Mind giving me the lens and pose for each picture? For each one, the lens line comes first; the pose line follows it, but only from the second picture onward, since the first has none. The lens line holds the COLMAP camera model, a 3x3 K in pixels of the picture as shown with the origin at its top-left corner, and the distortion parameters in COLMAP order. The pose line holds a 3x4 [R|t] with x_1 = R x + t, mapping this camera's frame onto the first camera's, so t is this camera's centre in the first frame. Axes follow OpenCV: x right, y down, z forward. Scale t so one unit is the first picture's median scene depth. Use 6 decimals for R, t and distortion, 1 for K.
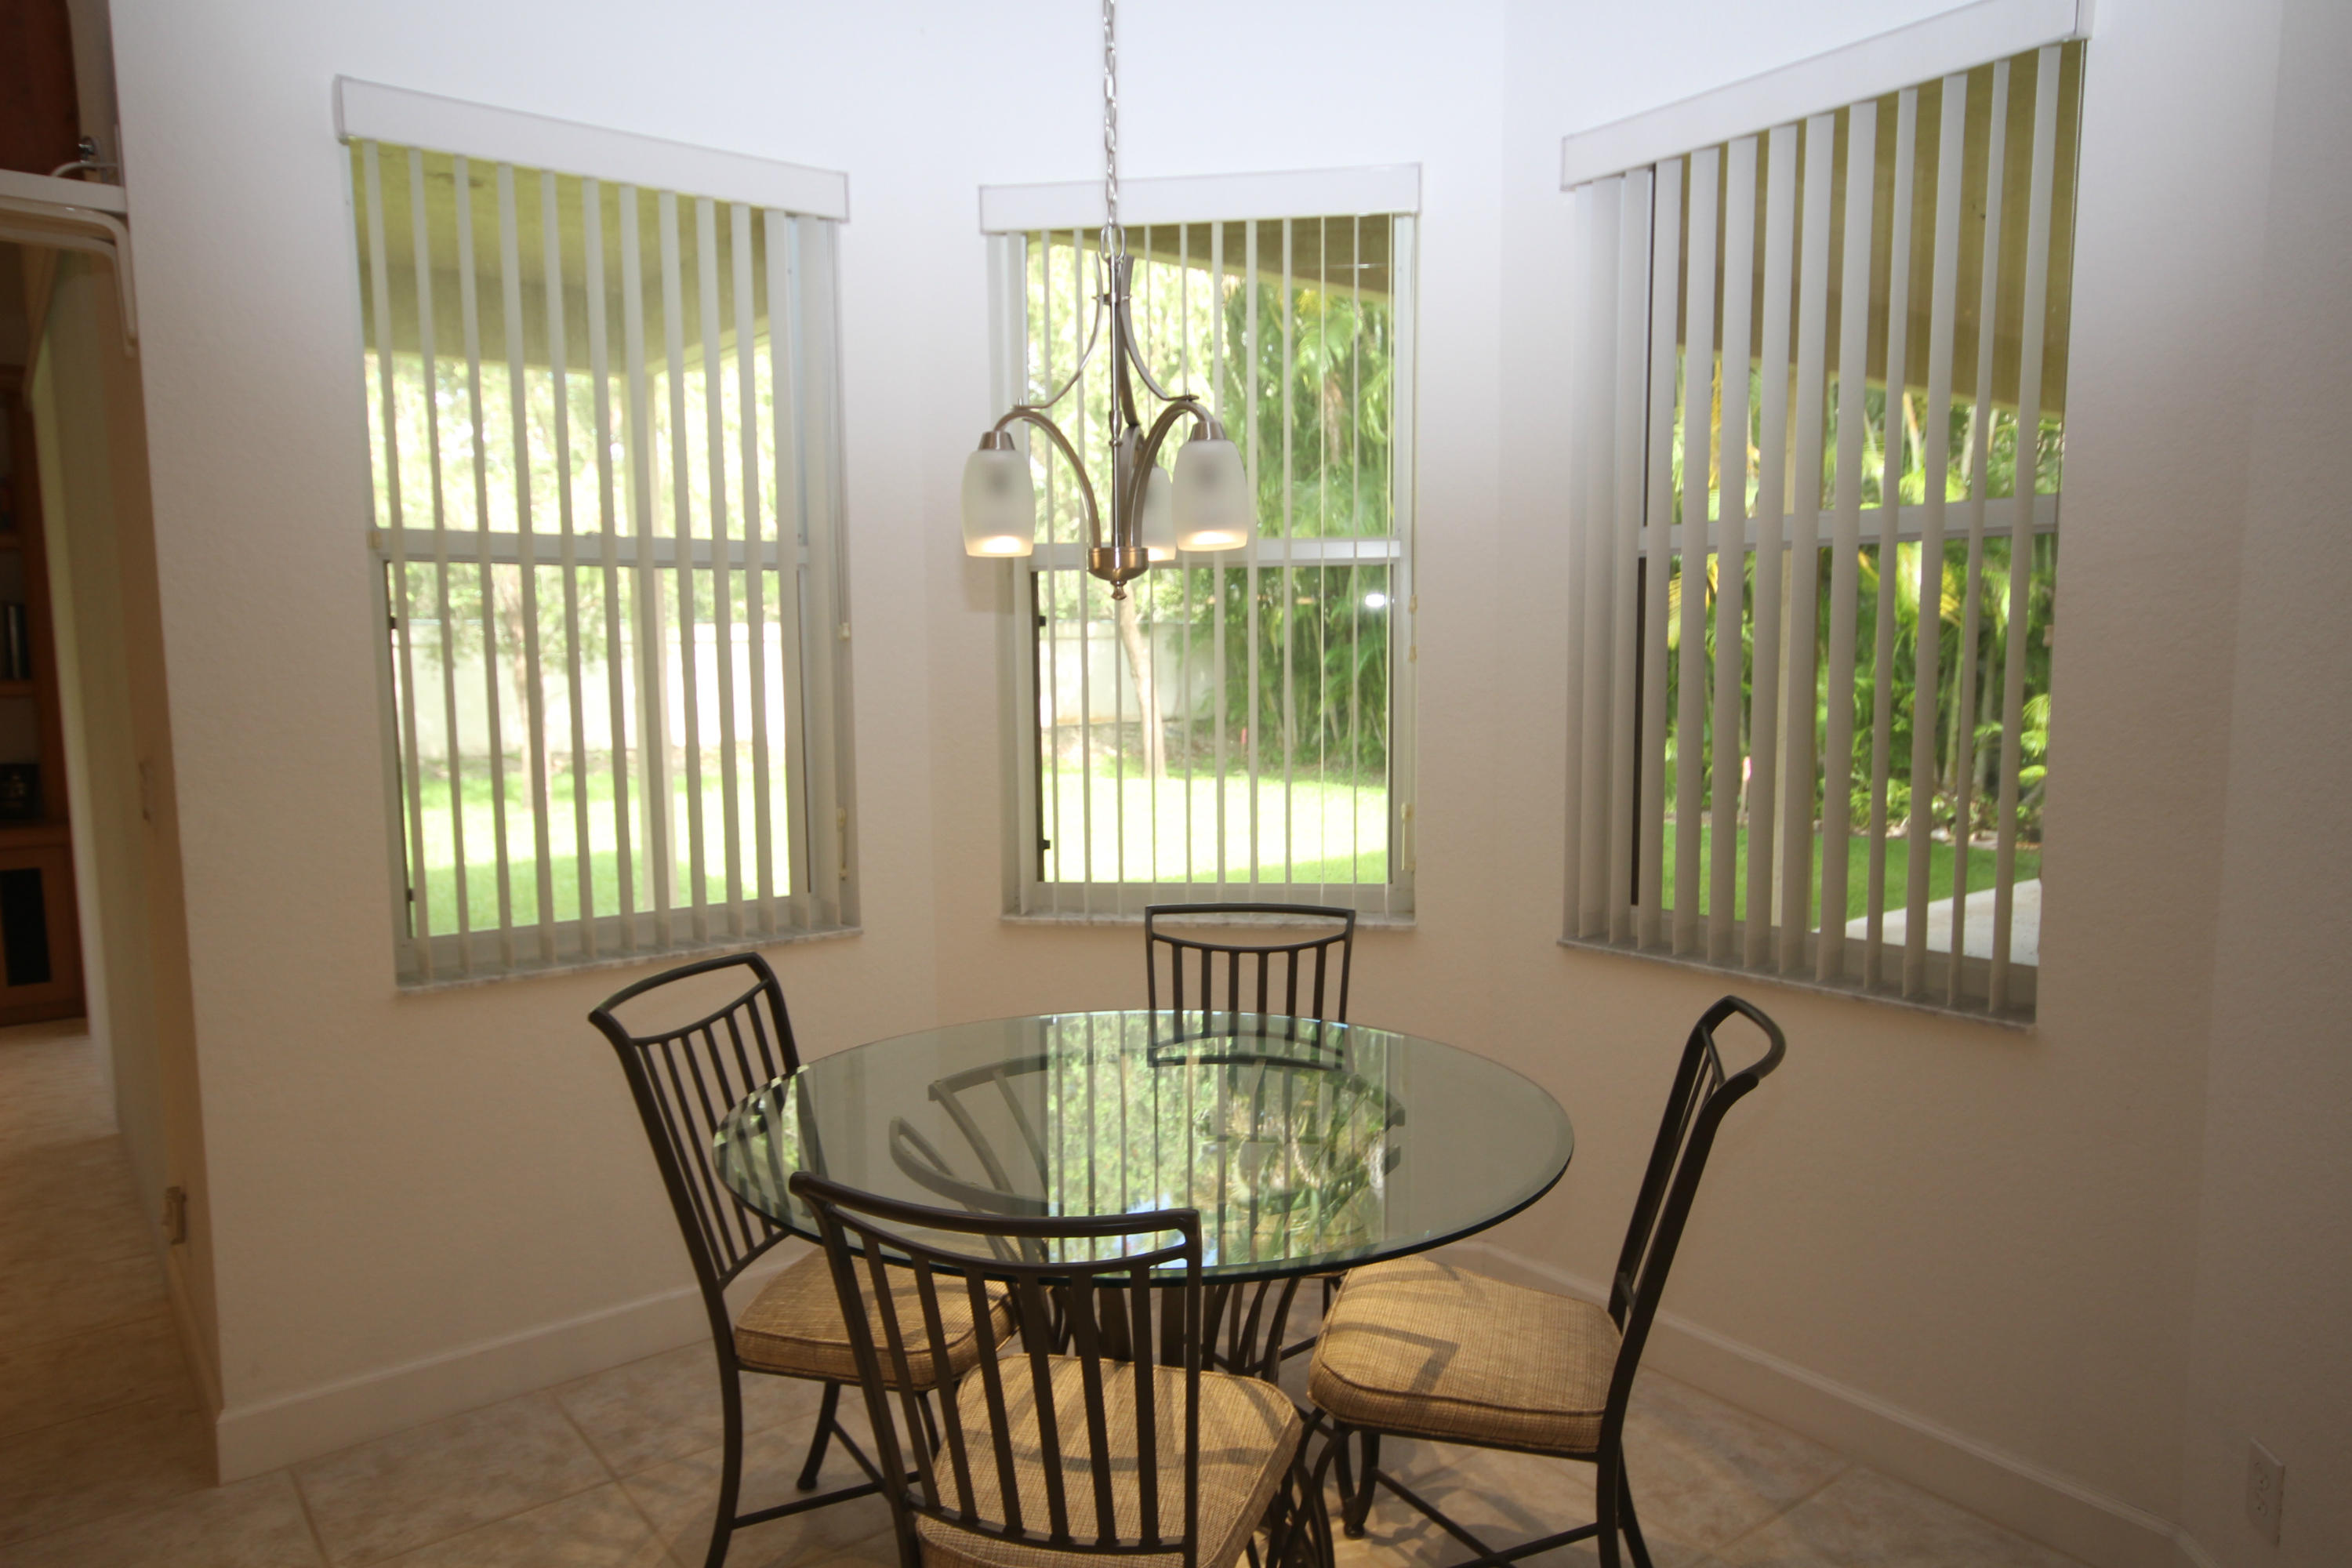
lens RADIAL K [[1492.4, 0, 1176.0], [0, 1492.4, 784.0], [0, 0, 1]] dist [-0.026697, 0.000393]
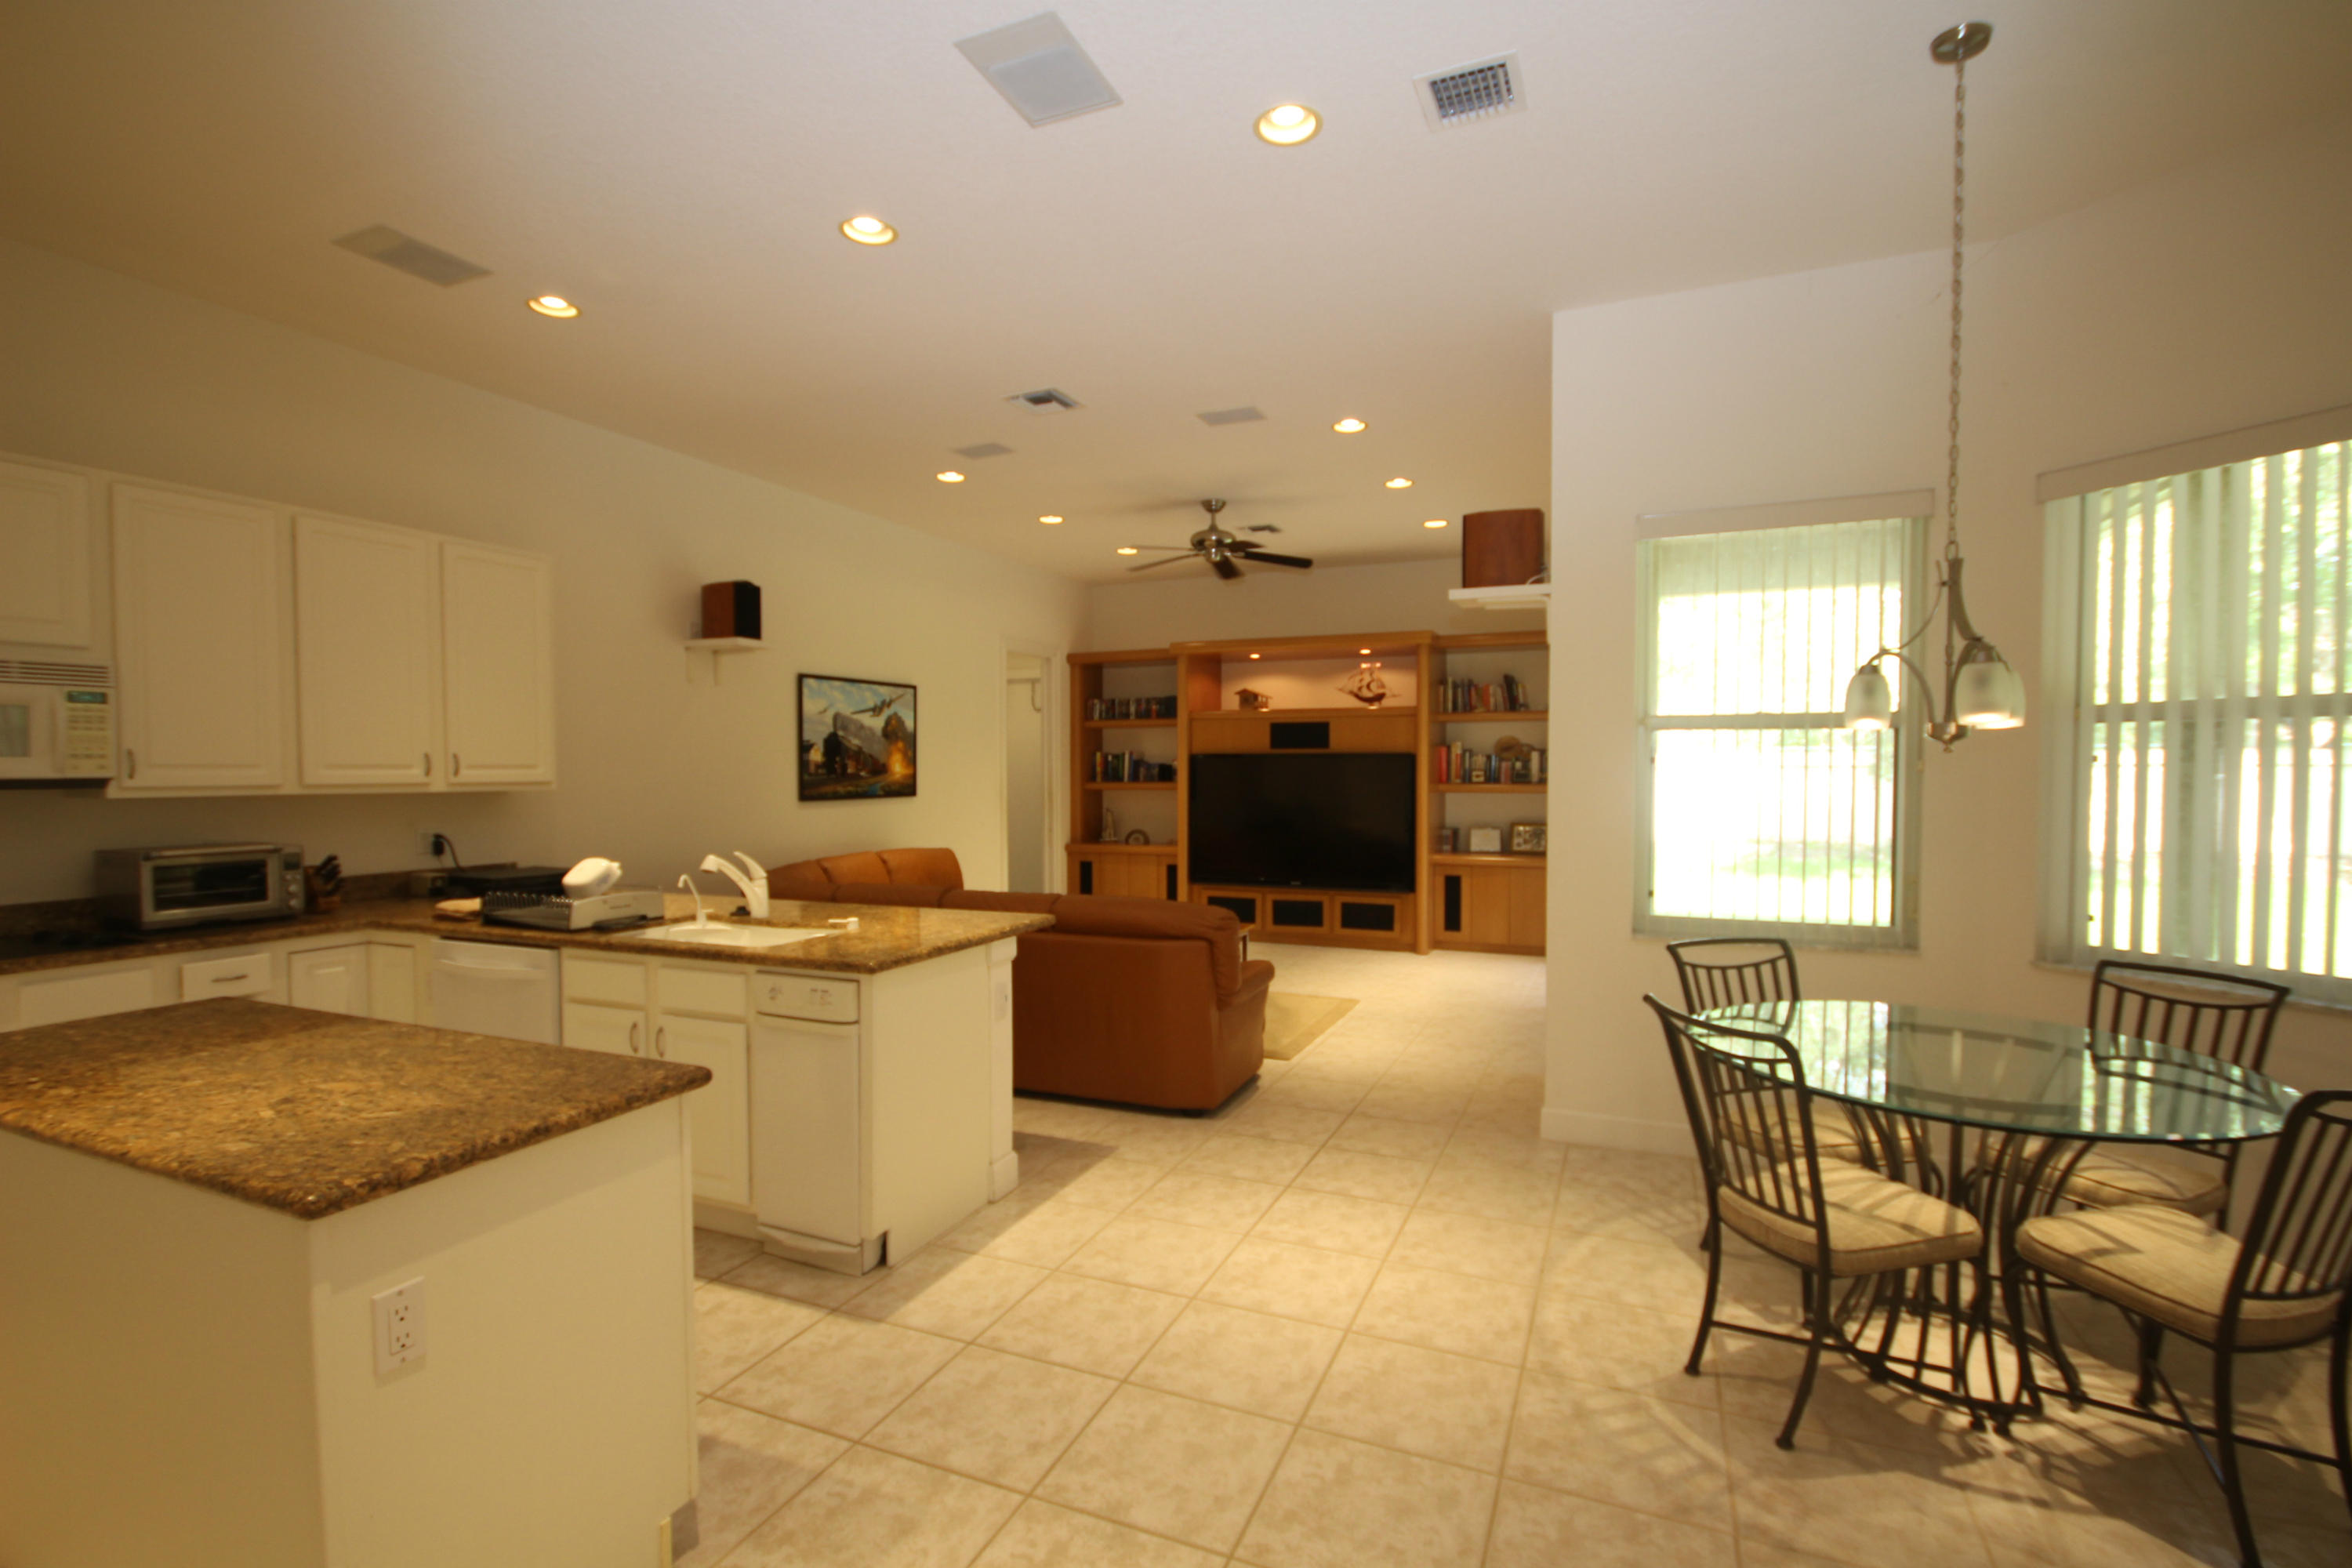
lens RADIAL K [[1075.5, 0, 1184.9], [0, 1075.5, 809.5], [0, 0, 1]] dist [-0.002538, -0.014044]
pose [[0.464873, 0.036402, -0.884629, 0.576260], [-0.082397, 0.996597, -0.002290, 0.016317], [0.881535, 0.073955, 0.466290, -0.317753]]
